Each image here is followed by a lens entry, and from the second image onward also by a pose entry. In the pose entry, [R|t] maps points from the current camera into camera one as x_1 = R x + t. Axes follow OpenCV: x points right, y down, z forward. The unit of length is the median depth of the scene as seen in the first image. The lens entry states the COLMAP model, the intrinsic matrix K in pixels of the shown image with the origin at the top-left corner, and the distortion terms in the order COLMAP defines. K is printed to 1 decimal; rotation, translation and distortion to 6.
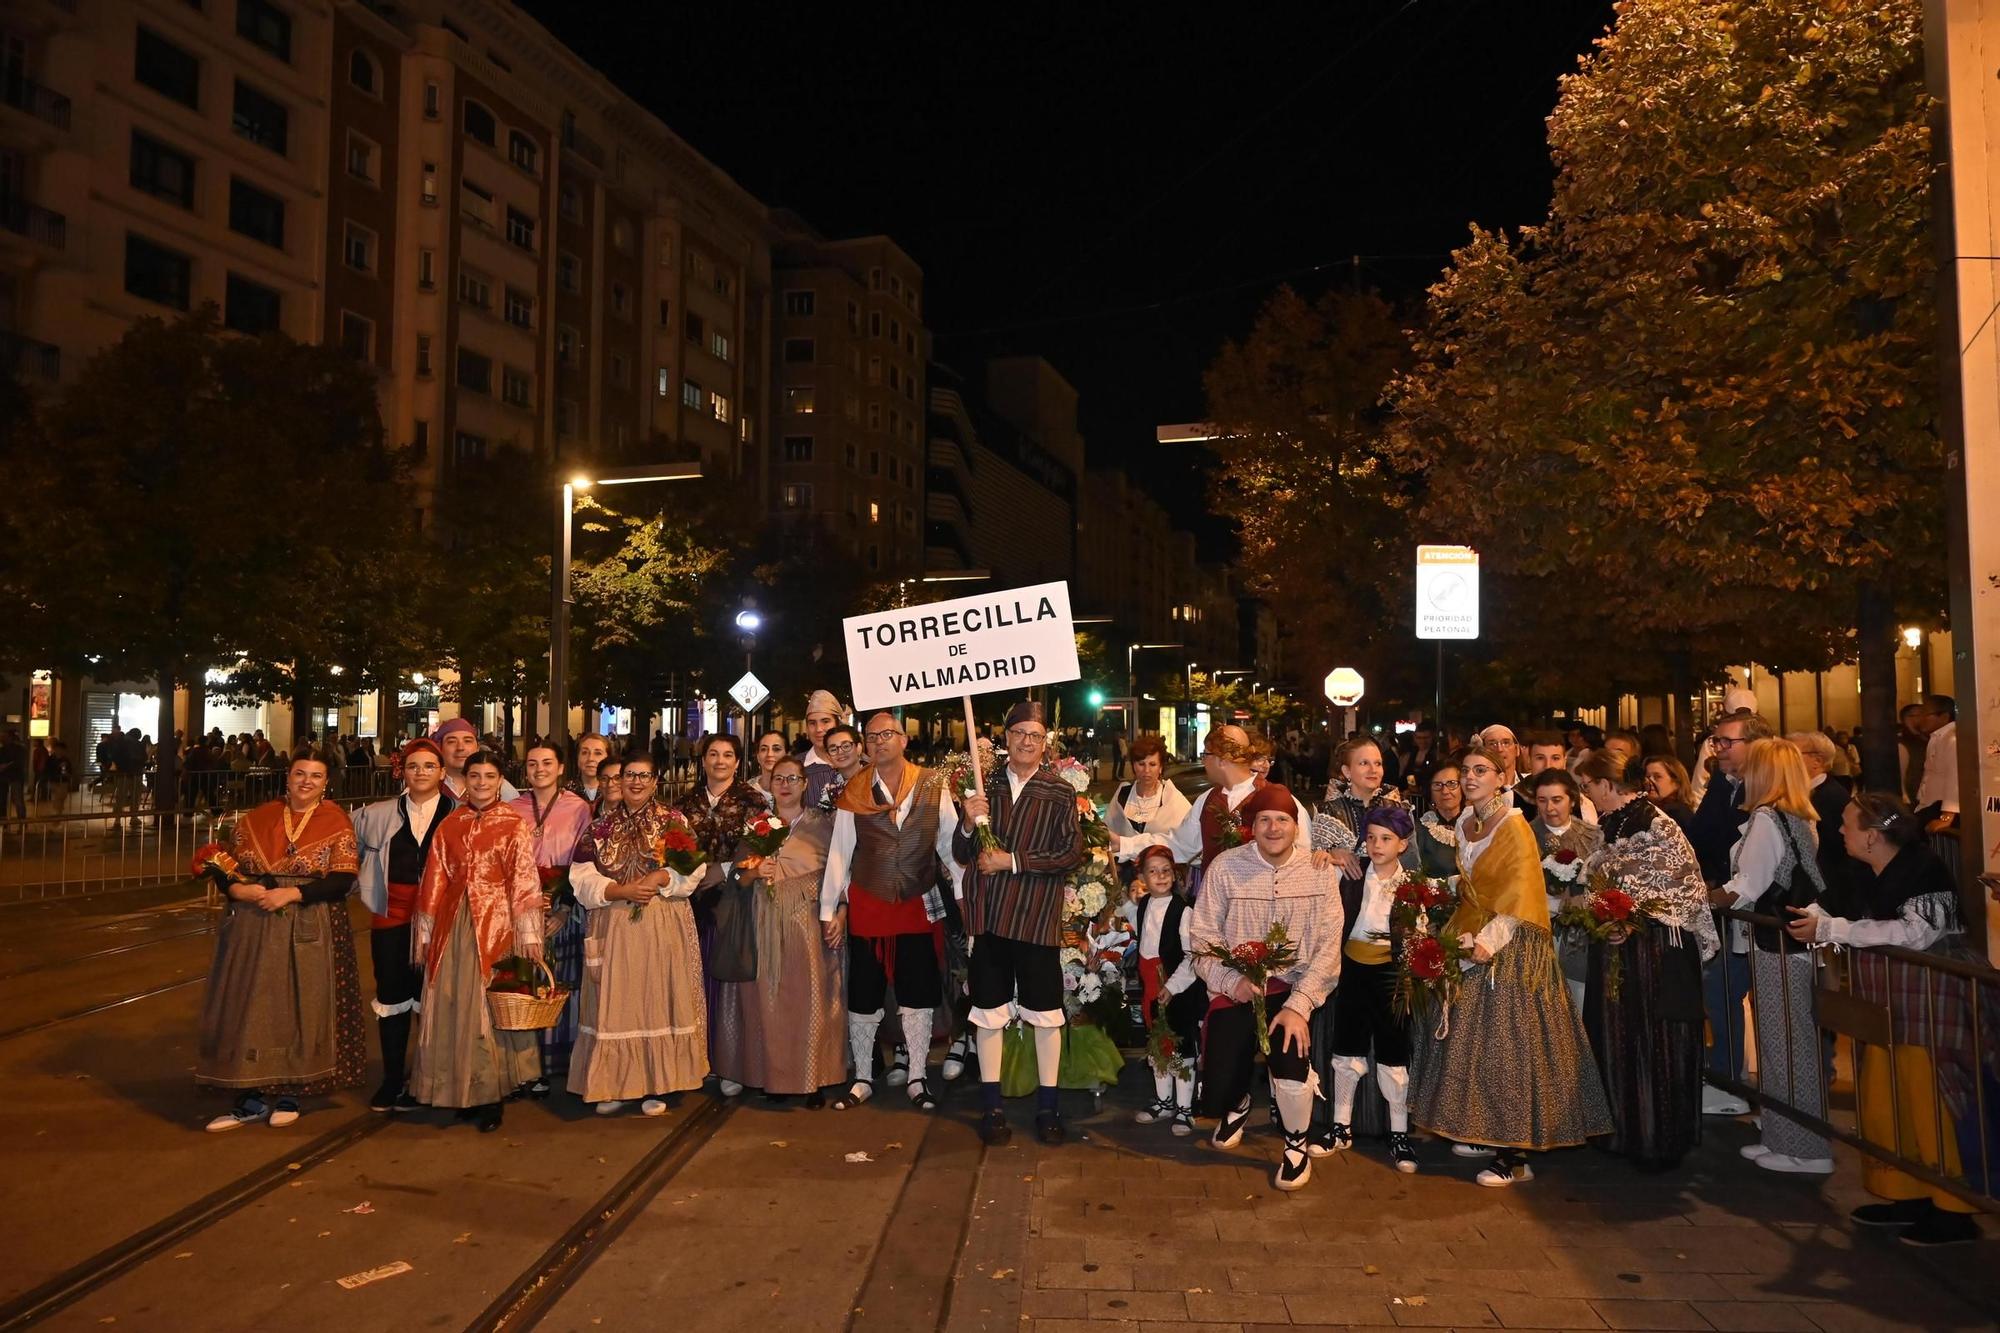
lens RADIAL K [[1360.6, 0, 984.5], [0, 1360.6, 673.1], [0, 0, 1]] dist [-0.003514, 0.001588]
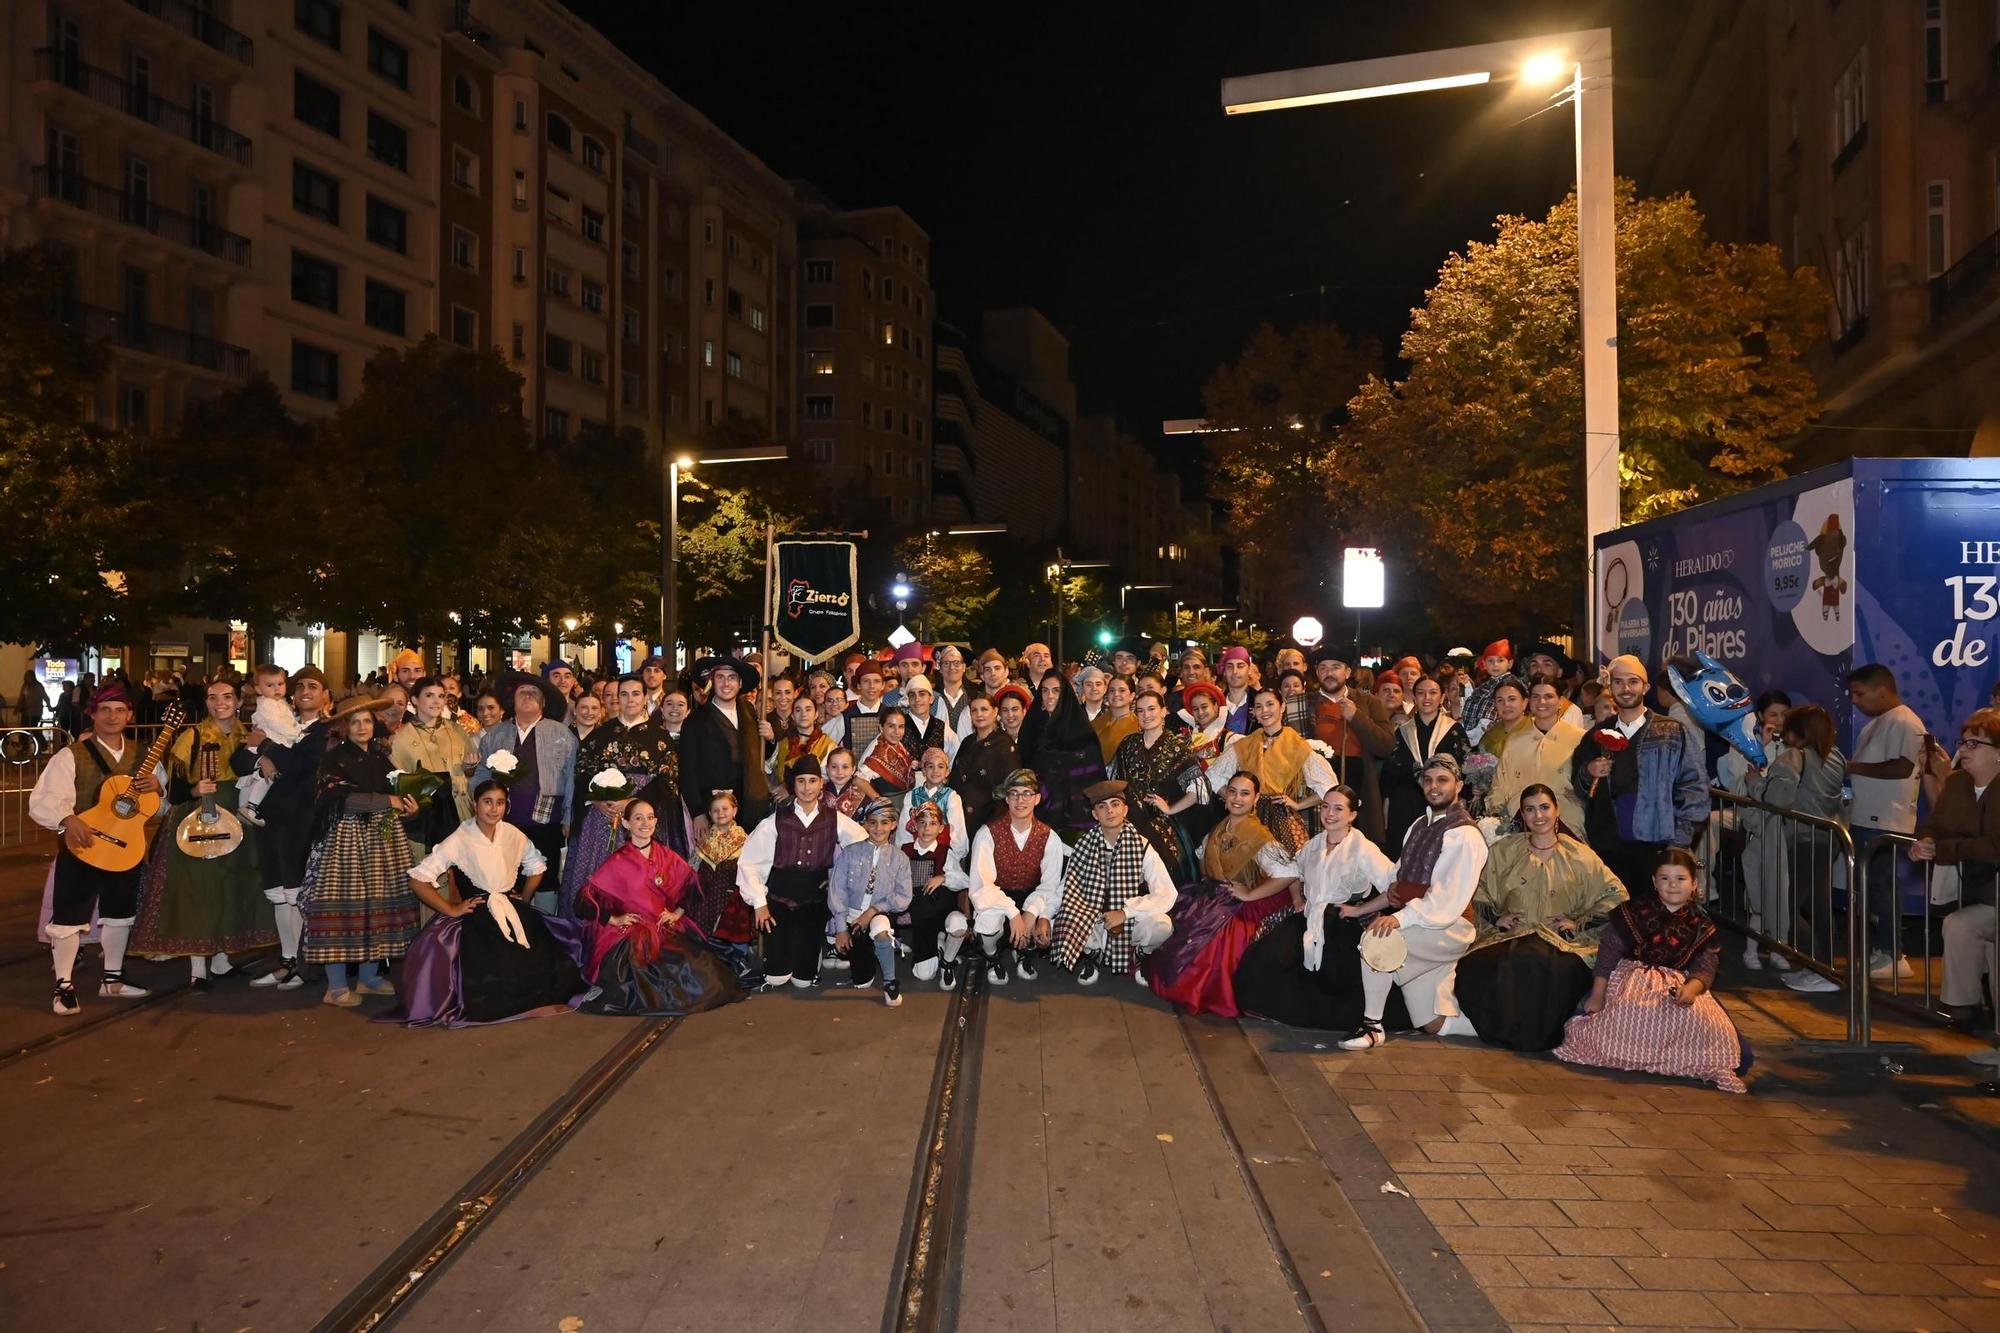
lens RADIAL K [[1372.5, 0, 978.1], [0, 1372.5, 660.5], [0, 0, 1]] dist [-0.001466, 0.001686]
pose [[0.999941, -0.004362, 0.009910, -0.037966], [0.003982, 0.999271, 0.037969, -0.006964], [-0.010068, -0.037927, 0.999230, -0.178157]]
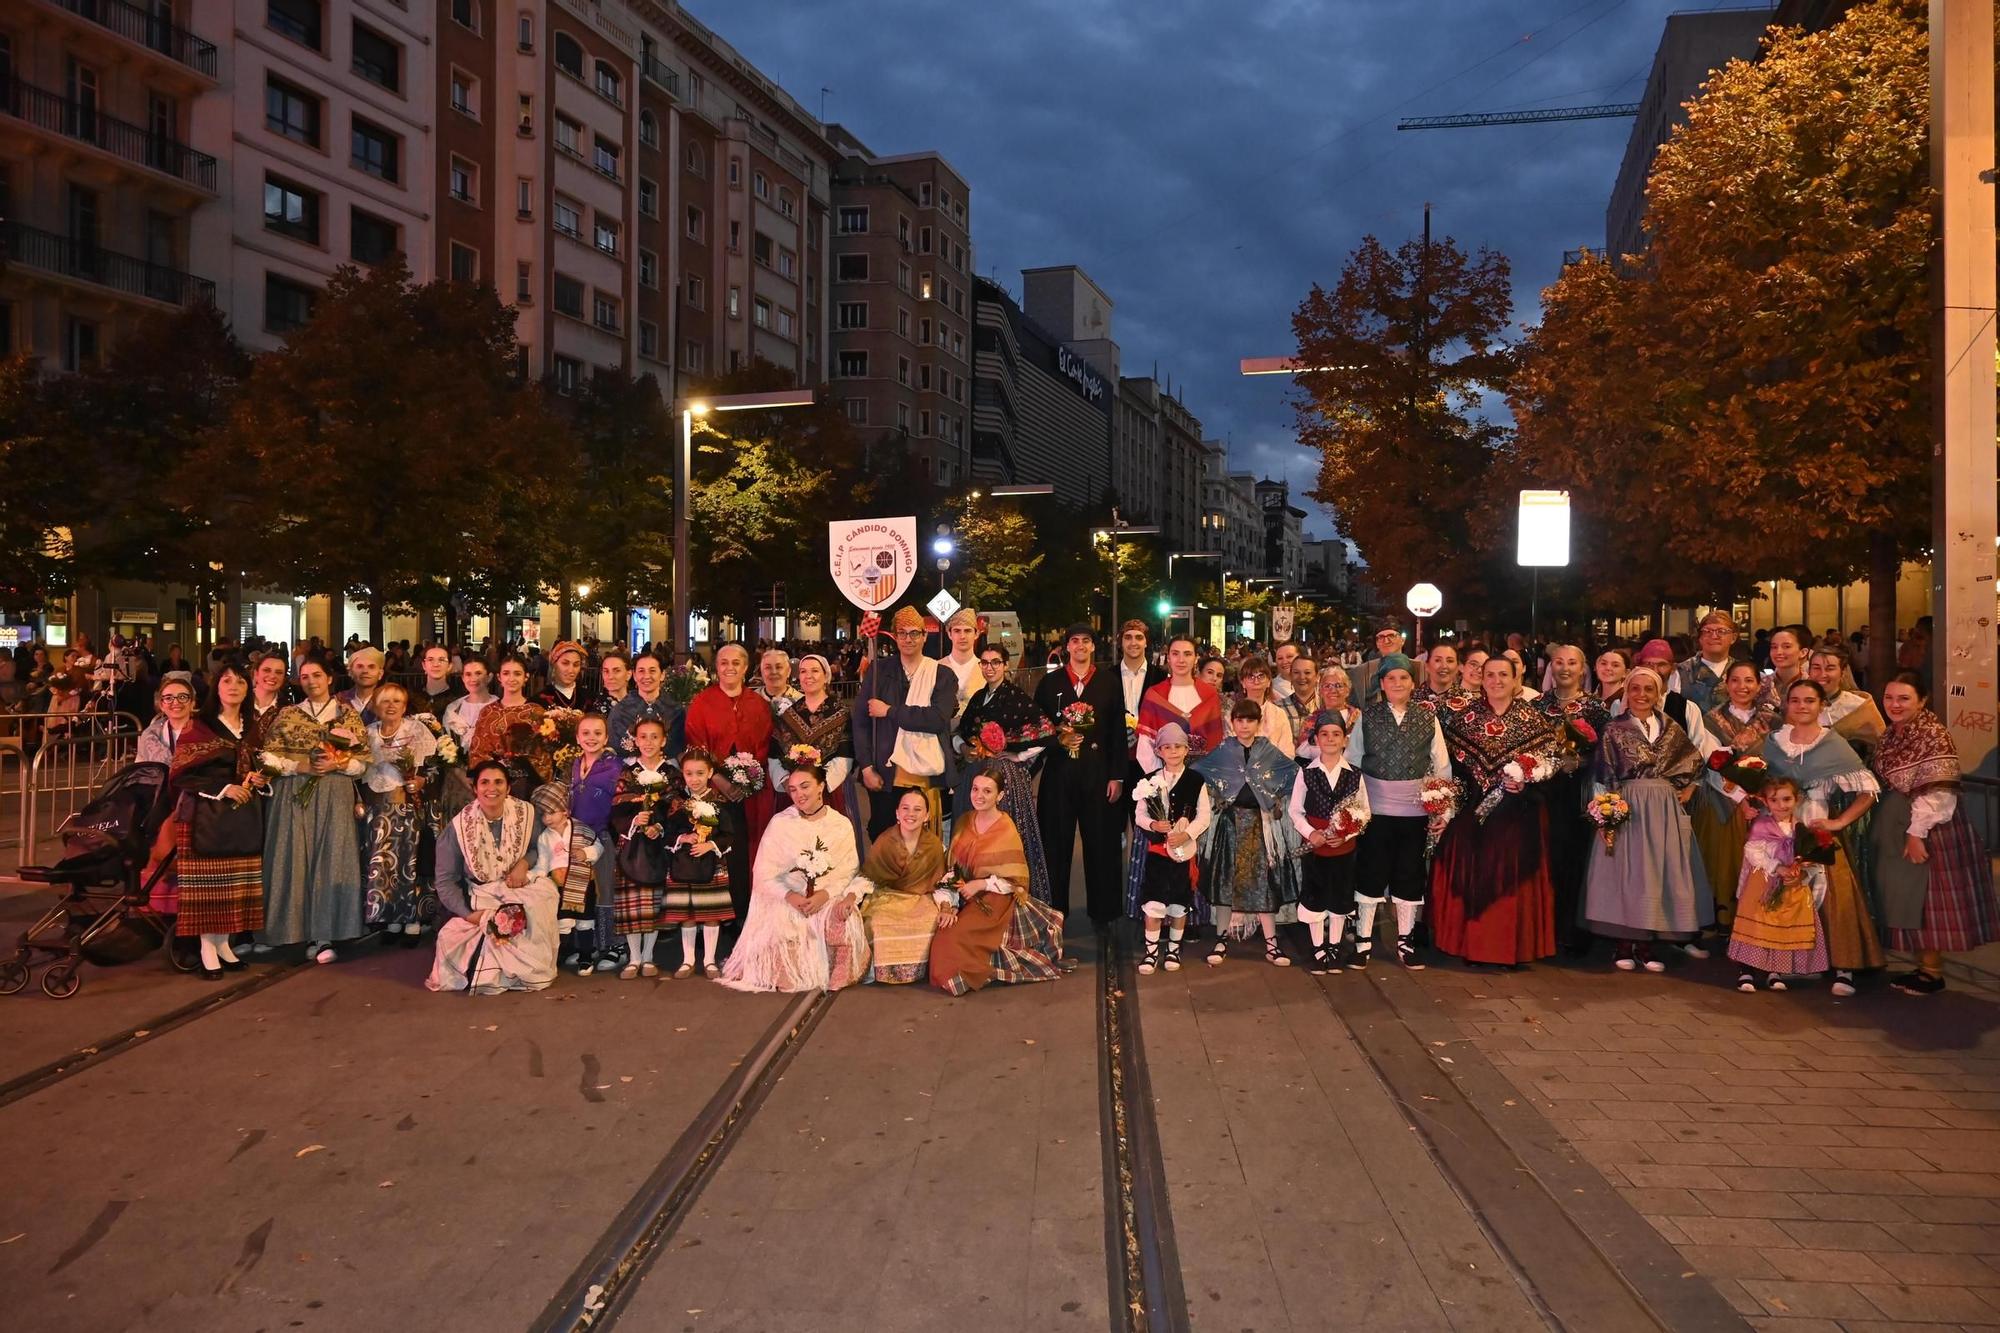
lens RADIAL K [[1365.5, 0, 993.0], [0, 1365.5, 653.5], [0, 0, 1]] dist [-0.003582, 0.003906]
pose [[0.999988, 0.000416, -0.004918, -0.044704], [-0.000149, 0.998532, 0.054159, -0.003461], [0.004934, -0.054158, 0.998520, -0.073255]]
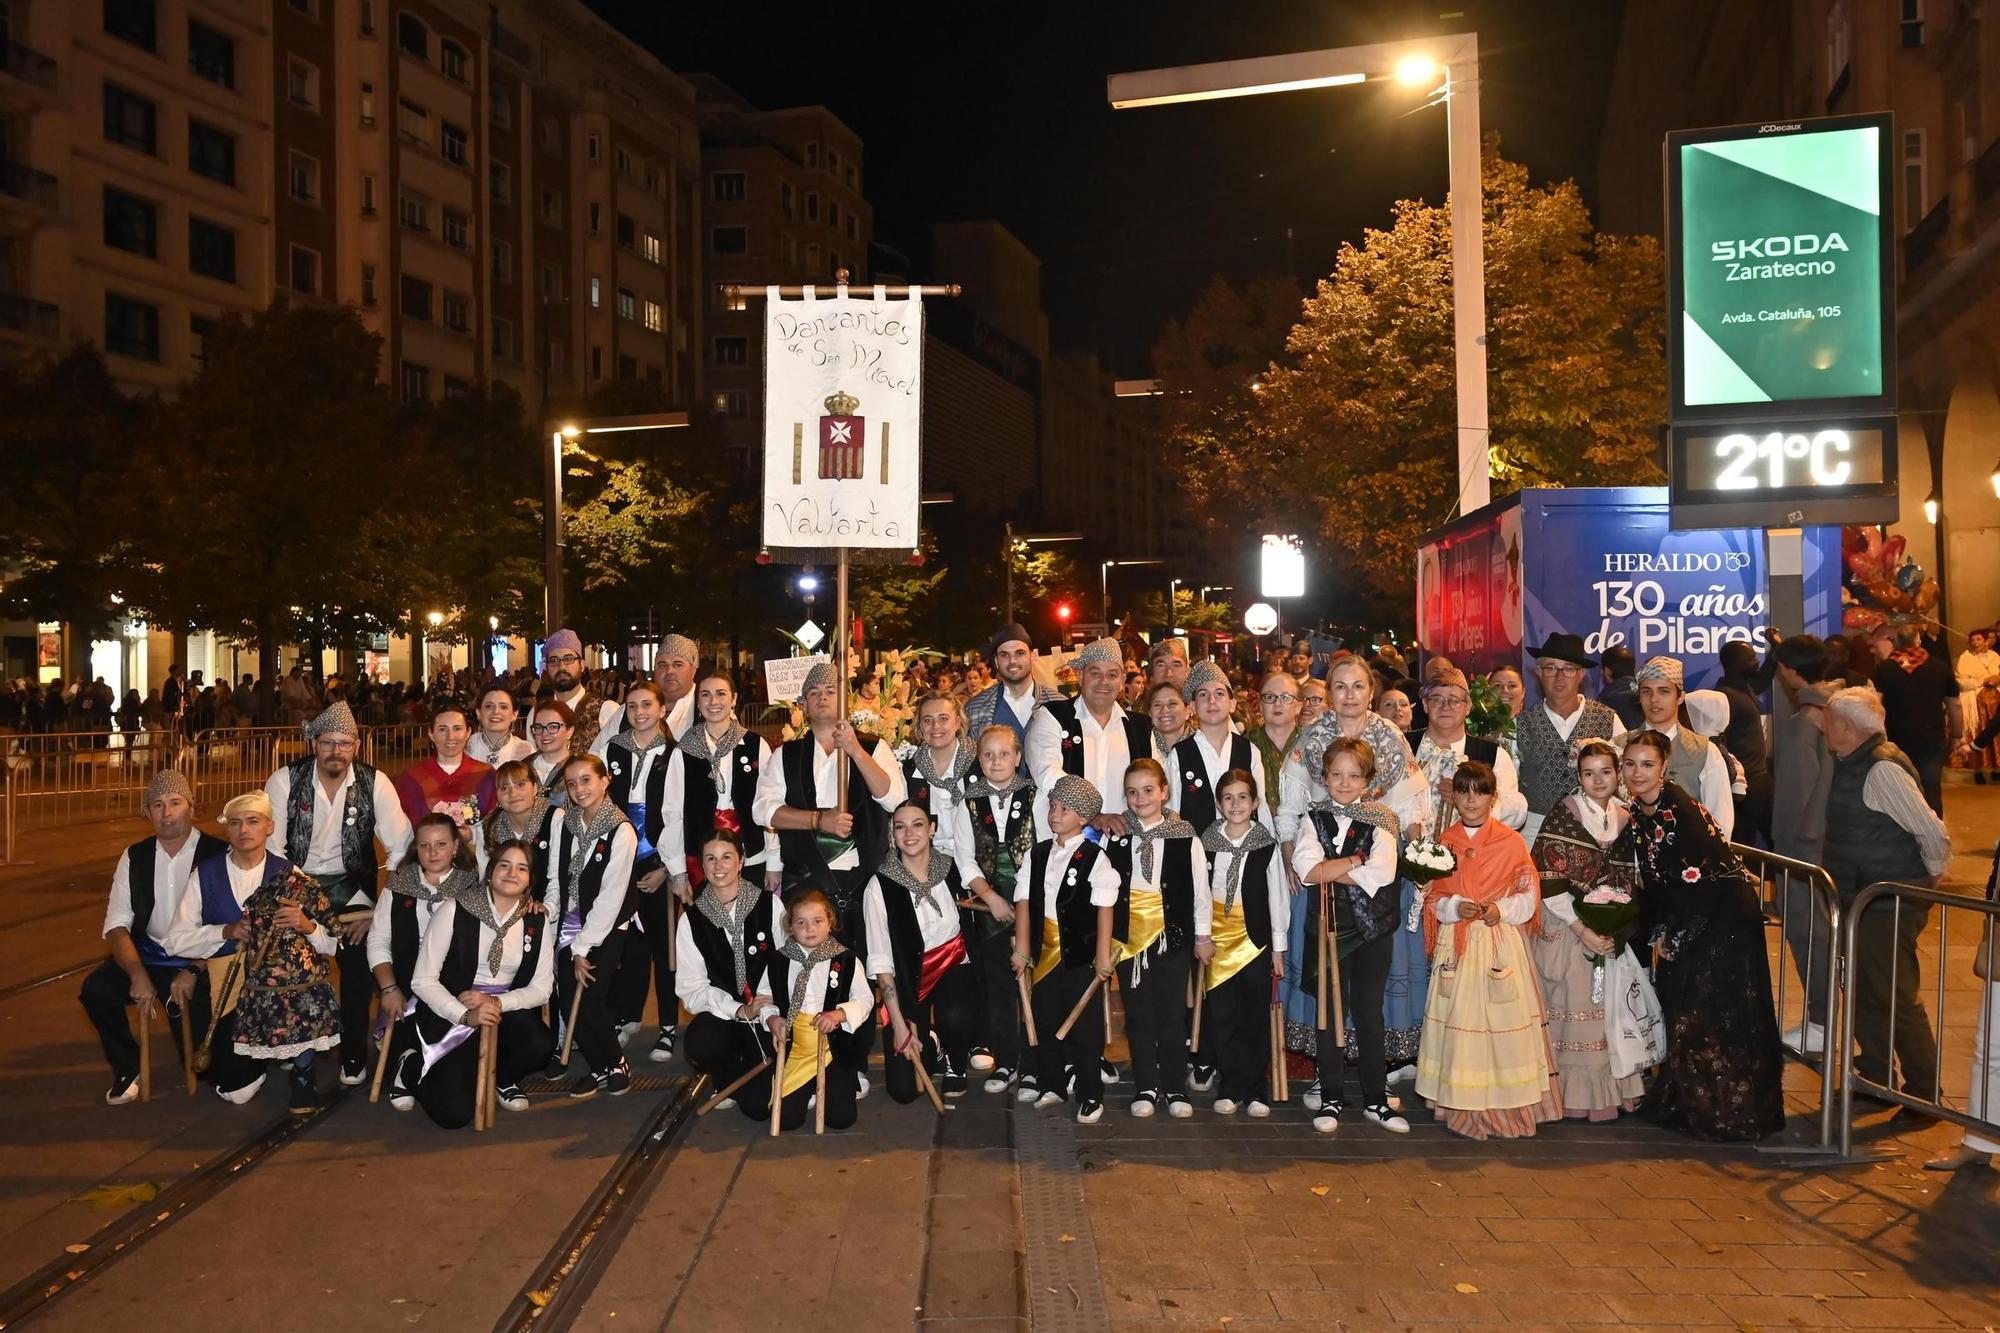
lens RADIAL K [[1741.6, 0, 992.9], [0, 1741.6, 661.4], [0, 0, 1]] dist [-0.000807, 0.003115]
pose [[0.999107, -0.018770, 0.037853, -0.019874], [0.017144, 0.998935, 0.042844, -0.011436], [-0.038617, -0.042157, 0.998364, -0.278882]]
